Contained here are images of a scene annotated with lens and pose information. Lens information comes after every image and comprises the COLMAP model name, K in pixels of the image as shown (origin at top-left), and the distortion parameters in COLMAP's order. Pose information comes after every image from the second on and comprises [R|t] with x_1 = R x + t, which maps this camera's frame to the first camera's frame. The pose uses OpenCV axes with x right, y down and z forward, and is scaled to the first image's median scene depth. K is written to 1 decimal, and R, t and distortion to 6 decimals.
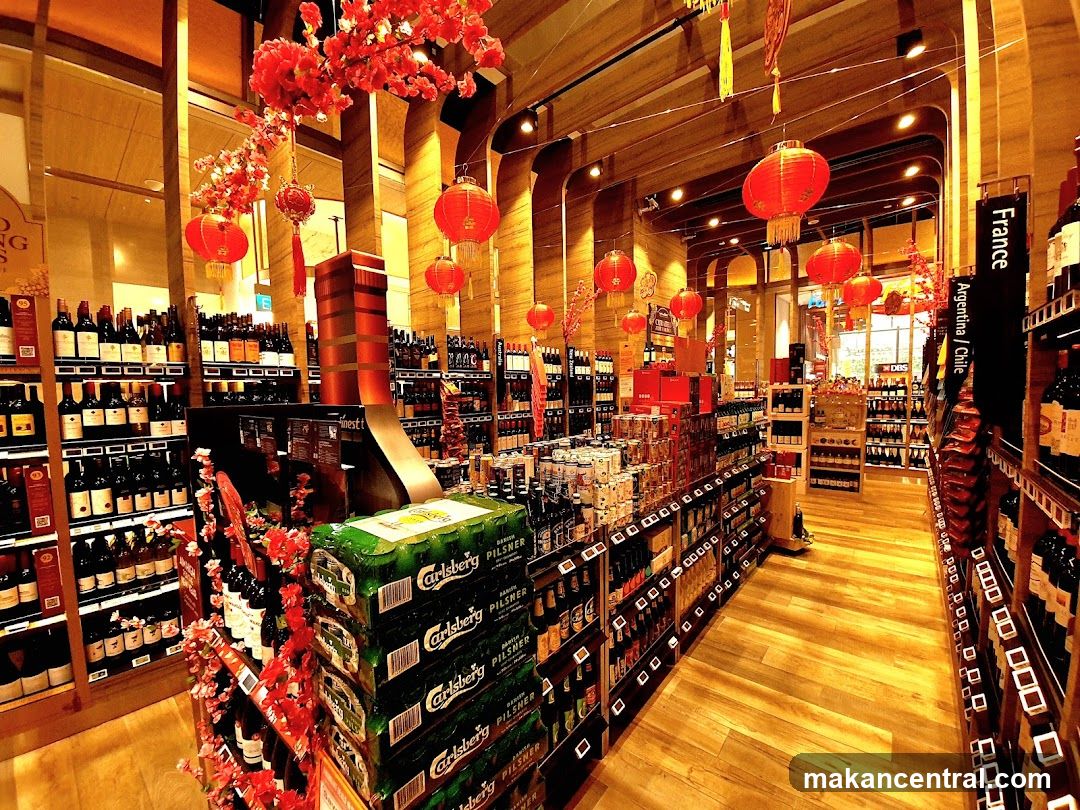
lens RADIAL K [[433.0, 0, 539.3], [0, 433.0, 414.5], [0, 0, 1]] dist [0.001099, -0.016121]
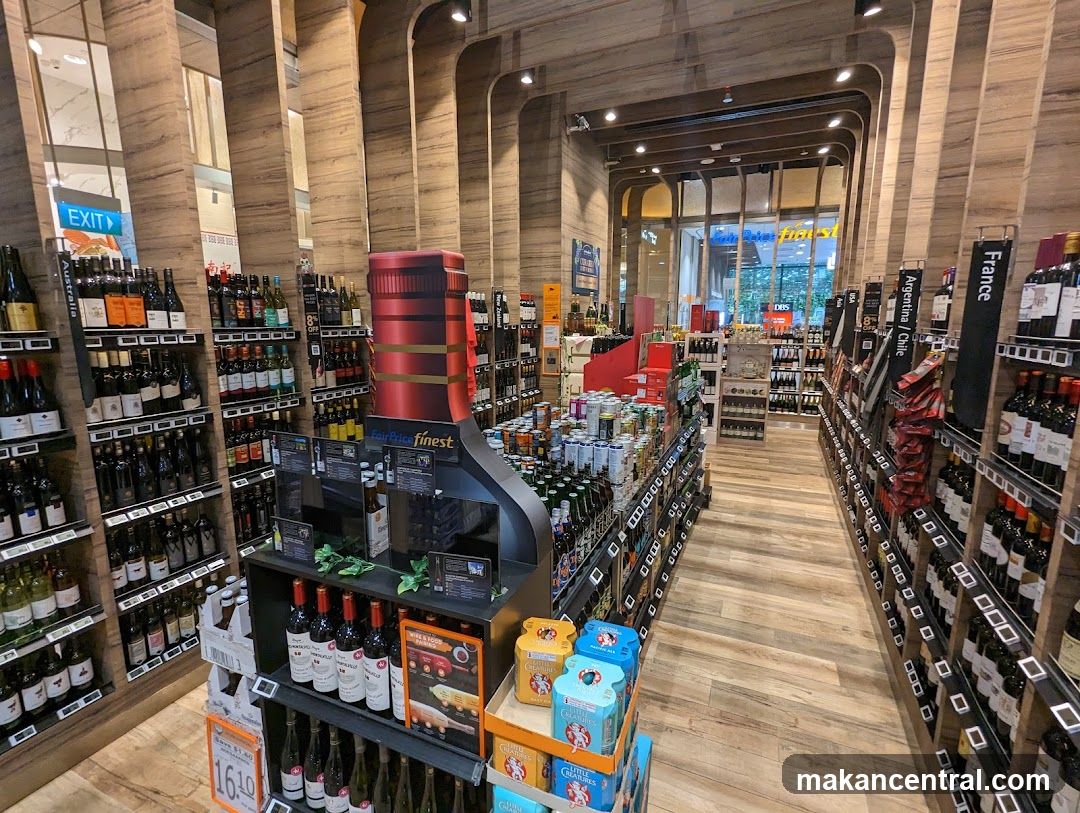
lens RADIAL K [[520.5, 0, 540.0], [0, 520.5, 406.5], [0, 0, 1]] dist [-0.013893, 0.000275]
pose [[0.959113, -0.026935, 0.281739, -0.156858], [-0.005674, 0.993431, 0.114292, -0.053110], [-0.282967, -0.111218, 0.952660, -0.028756]]
